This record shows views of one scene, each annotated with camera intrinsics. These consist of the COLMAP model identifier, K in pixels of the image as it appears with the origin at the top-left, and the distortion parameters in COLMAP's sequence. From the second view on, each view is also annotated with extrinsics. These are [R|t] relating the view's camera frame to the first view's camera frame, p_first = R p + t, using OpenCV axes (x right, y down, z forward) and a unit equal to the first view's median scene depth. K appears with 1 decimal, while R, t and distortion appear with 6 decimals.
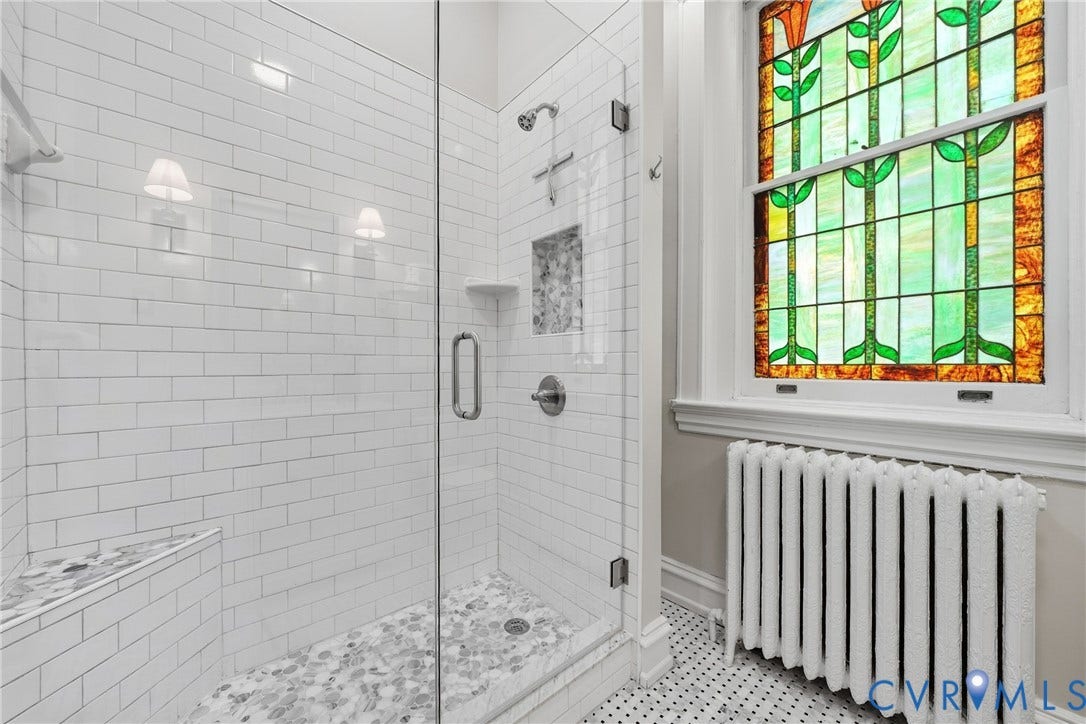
lens RADIAL K [[424.1, 0, 519.4], [0, 424.1, 365.5], [0, 0, 1]] dist [-0.003011, -0.000122]
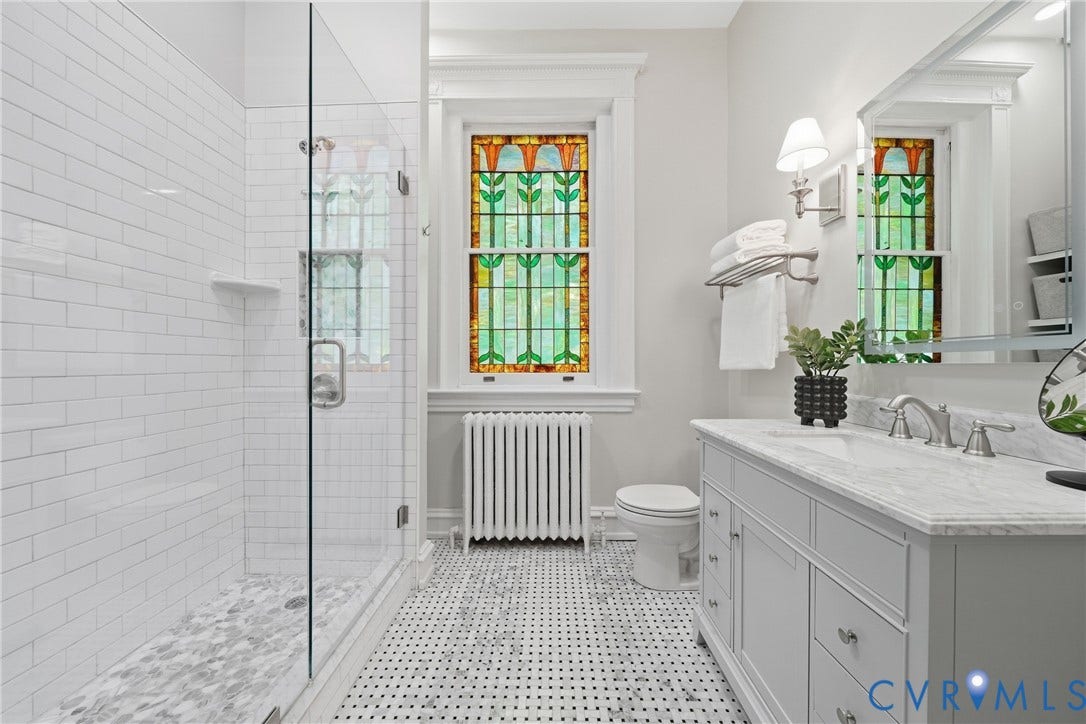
lens RADIAL K [[454.3, 0, 540.3], [0, 454.3, 364.7], [0, 0, 1]] dist [-0.015971, 0.000021]
pose [[0.637529, -0.000755, 0.770426, -0.622805], [0.001928, 0.999998, -0.000615, 0.001110], [-0.770424, 0.001878, 0.637530, -0.282897]]
